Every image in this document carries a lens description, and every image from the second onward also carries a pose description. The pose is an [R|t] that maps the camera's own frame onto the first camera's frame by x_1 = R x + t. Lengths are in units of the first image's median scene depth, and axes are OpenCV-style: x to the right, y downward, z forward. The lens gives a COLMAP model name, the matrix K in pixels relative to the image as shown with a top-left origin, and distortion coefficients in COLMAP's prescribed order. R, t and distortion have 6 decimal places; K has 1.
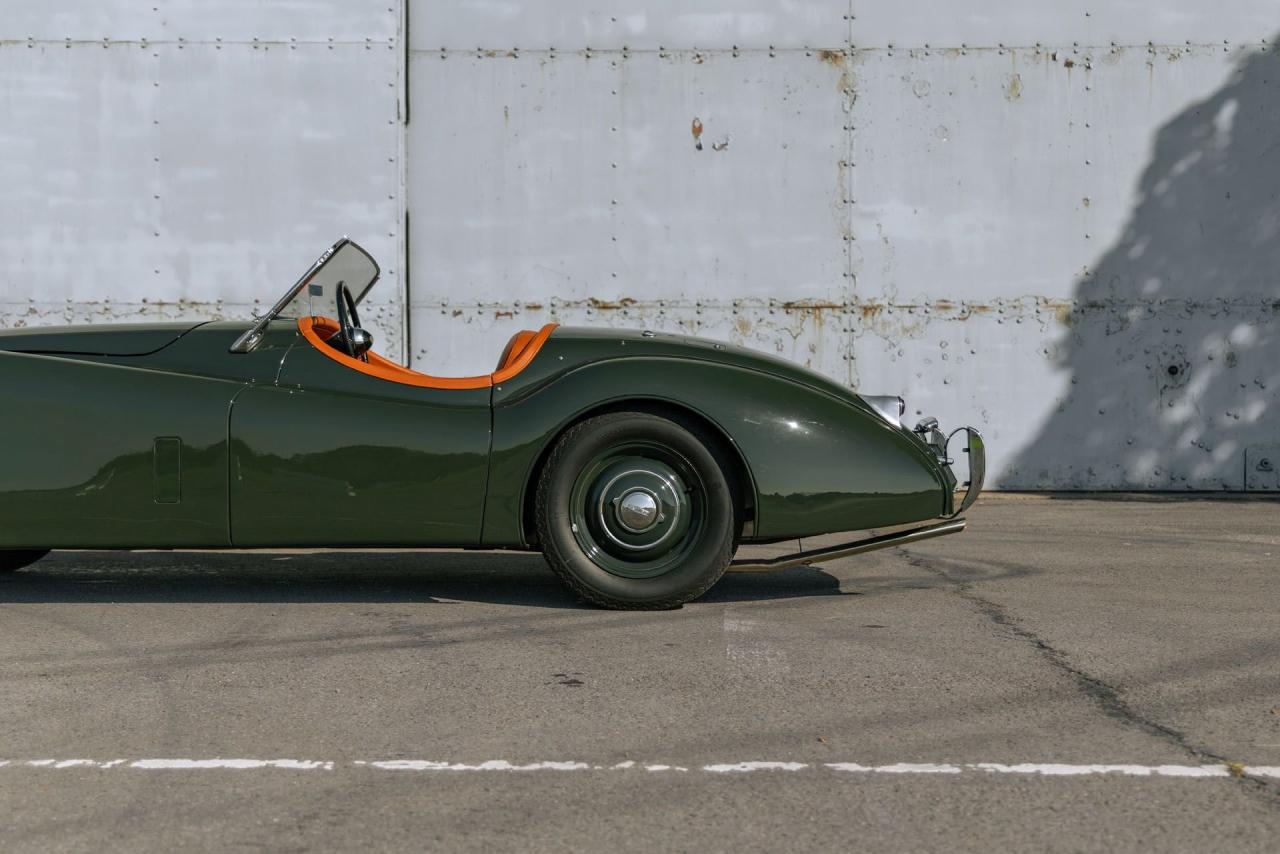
lens RADIAL K [[1747.3, 0, 641.4], [0, 1747.3, 425.7], [0, 0, 1]] dist [0.077925, 0.002518]
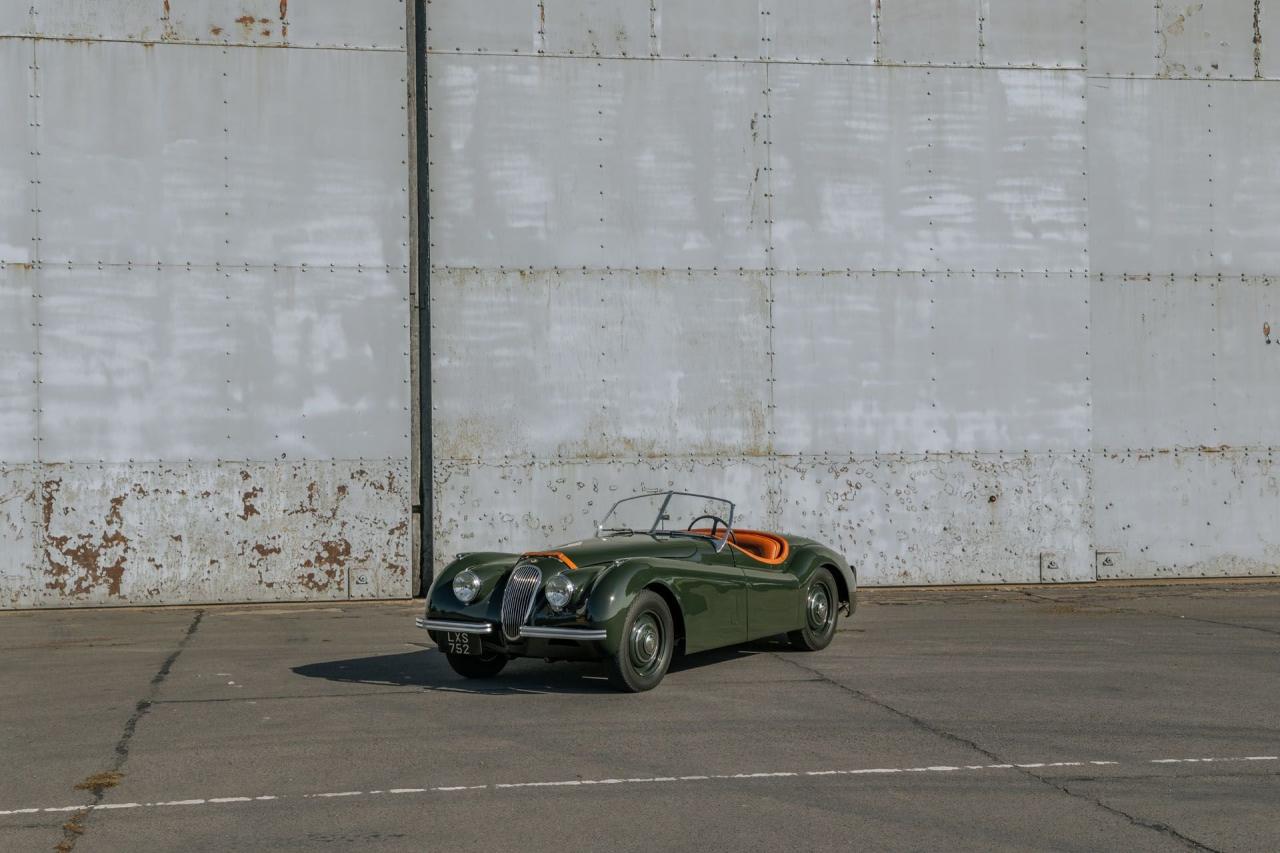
lens RADIAL K [[1854.0, 0, 634.2], [0, 1854.0, 422.4], [0, 0, 1]] dist [0.100579, -0.004173]
pose [[0.975546, -0.007573, 0.219664, -0.835054], [0.011529, 0.999794, -0.016733, -0.071380], [-0.219492, 0.018857, 0.975432, -0.418868]]
